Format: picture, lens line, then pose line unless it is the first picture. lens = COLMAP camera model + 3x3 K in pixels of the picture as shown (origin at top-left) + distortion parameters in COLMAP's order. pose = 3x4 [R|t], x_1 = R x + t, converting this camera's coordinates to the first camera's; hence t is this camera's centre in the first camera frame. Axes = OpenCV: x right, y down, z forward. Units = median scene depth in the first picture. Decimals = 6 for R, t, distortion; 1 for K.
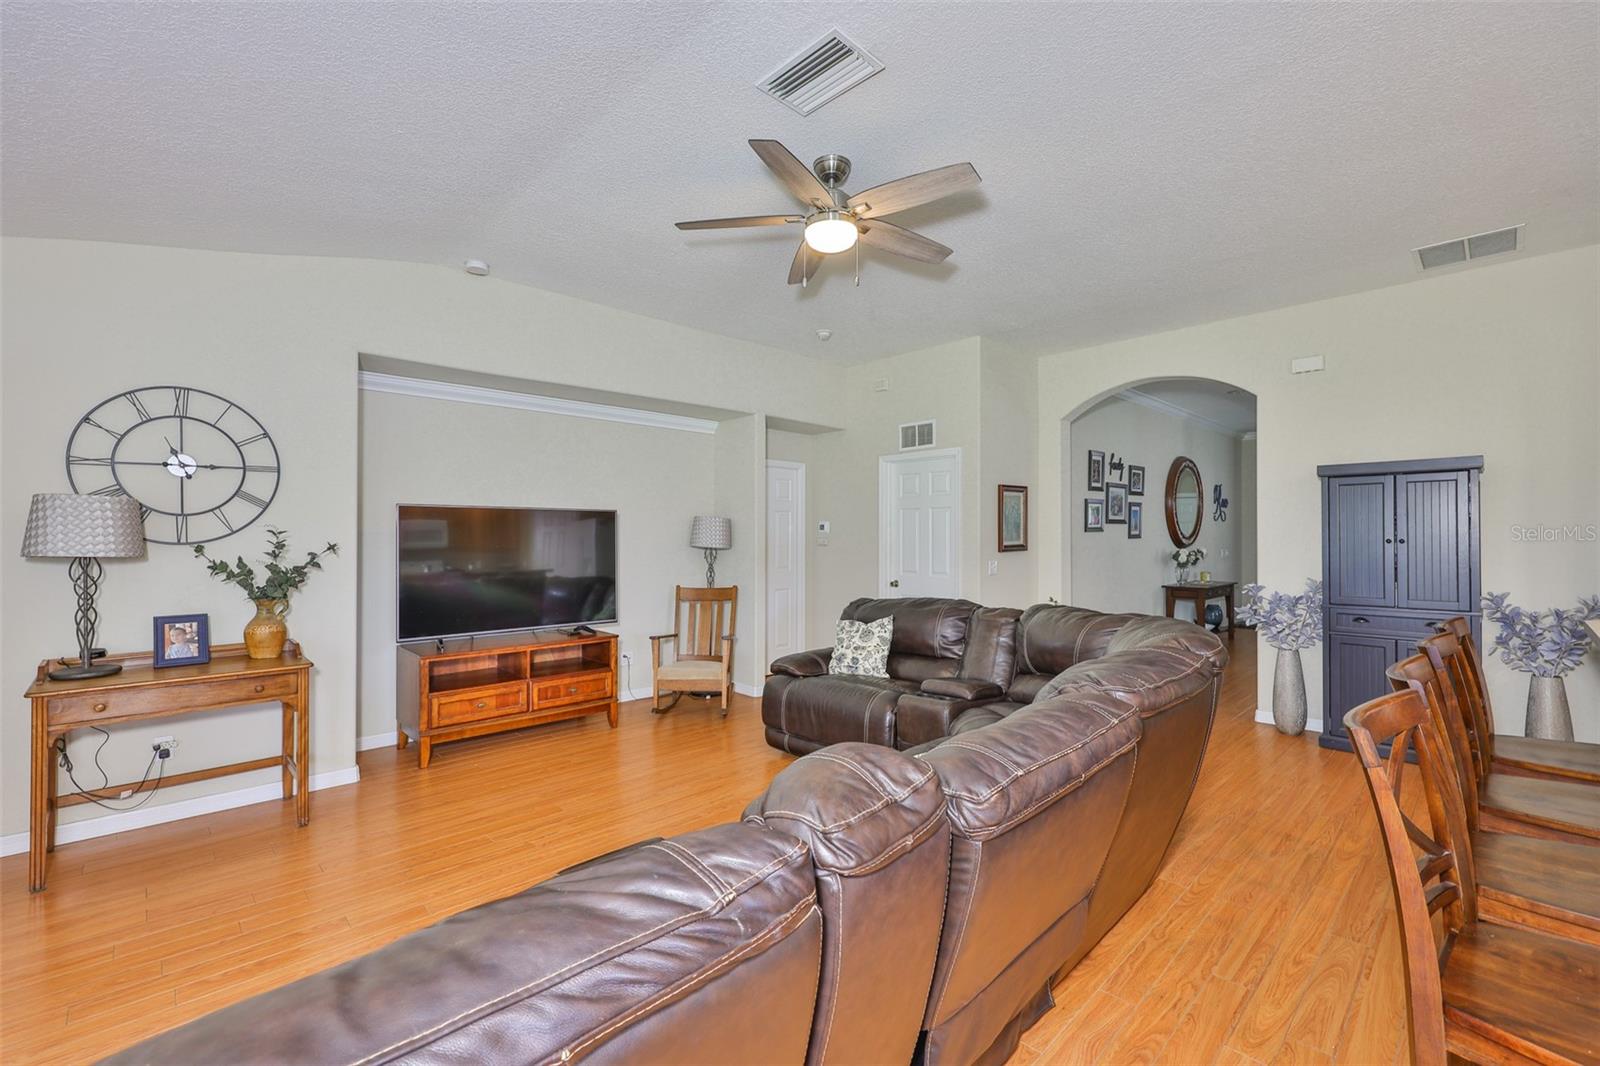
lens RADIAL K [[666.5, 0, 801.9], [0, 666.5, 529.0], [0, 0, 1]] dist [0.001128, 0.000291]
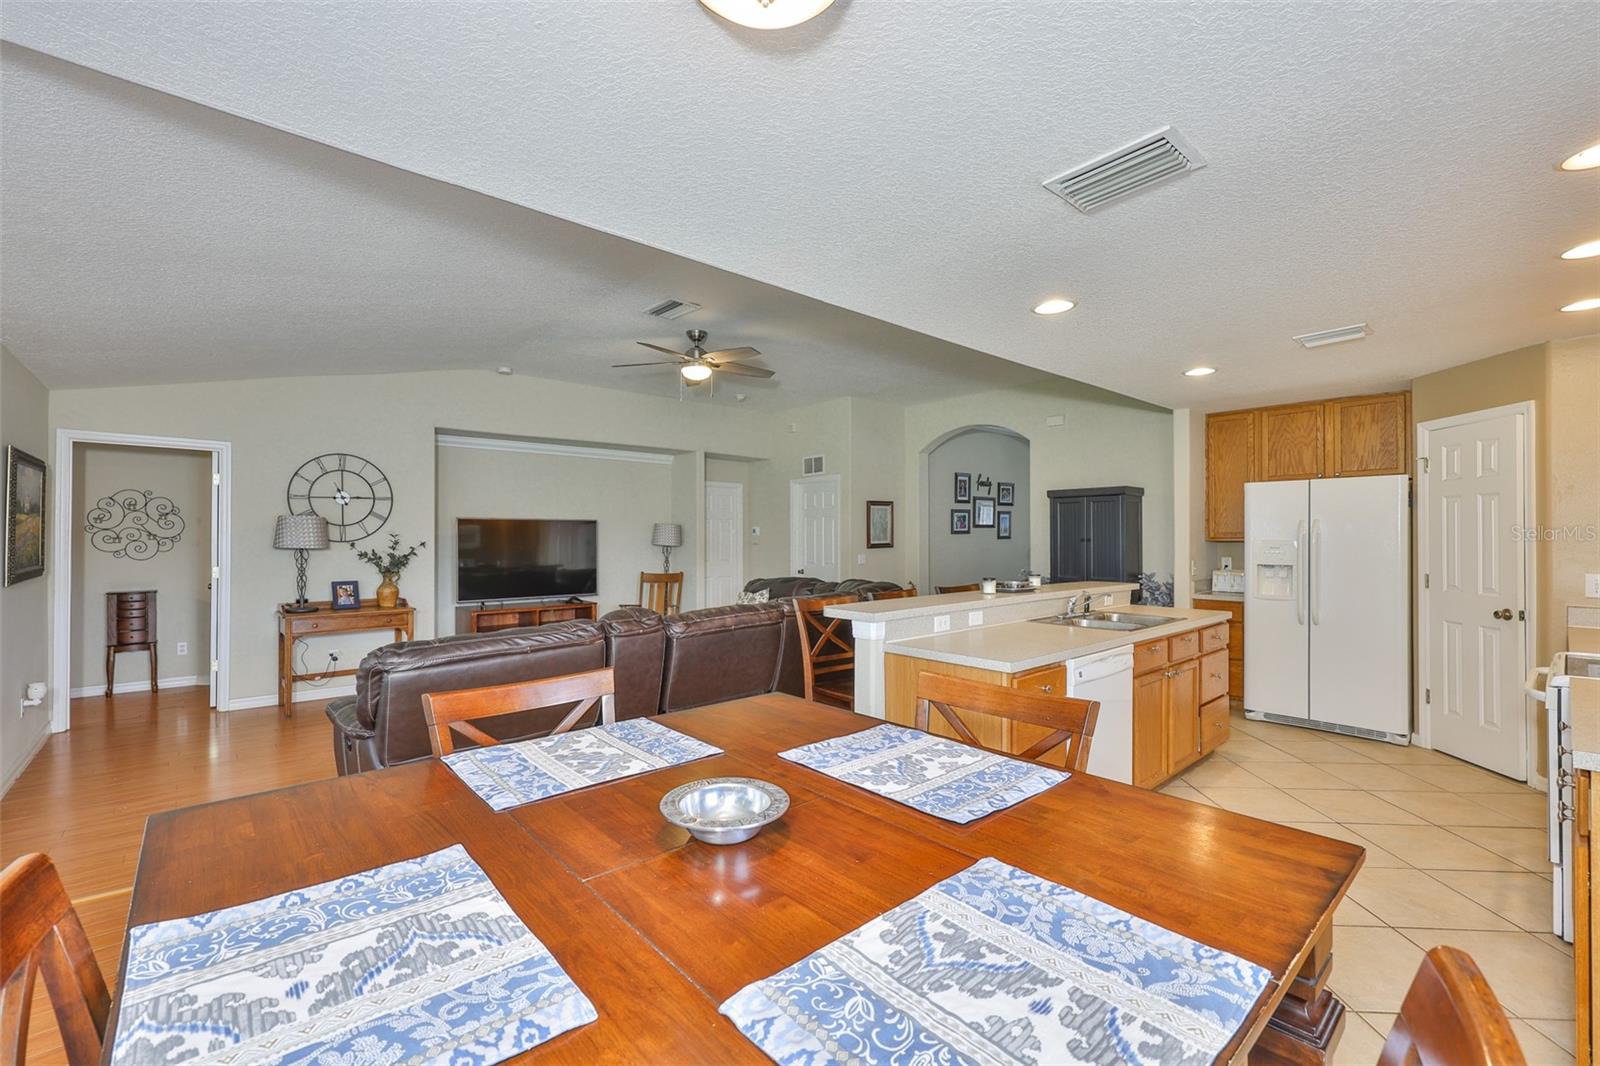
lens RADIAL K [[666.5, 0, 800.0], [0, 666.5, 533.0], [0, 0, 1]] dist [0.000603, -0.000024]
pose [[0.999447, -0.001617, -0.033218, 0.305586], [0.001722, 0.999994, 0.003124, -0.004055], [0.033213, -0.003179, 0.999443, -0.644969]]
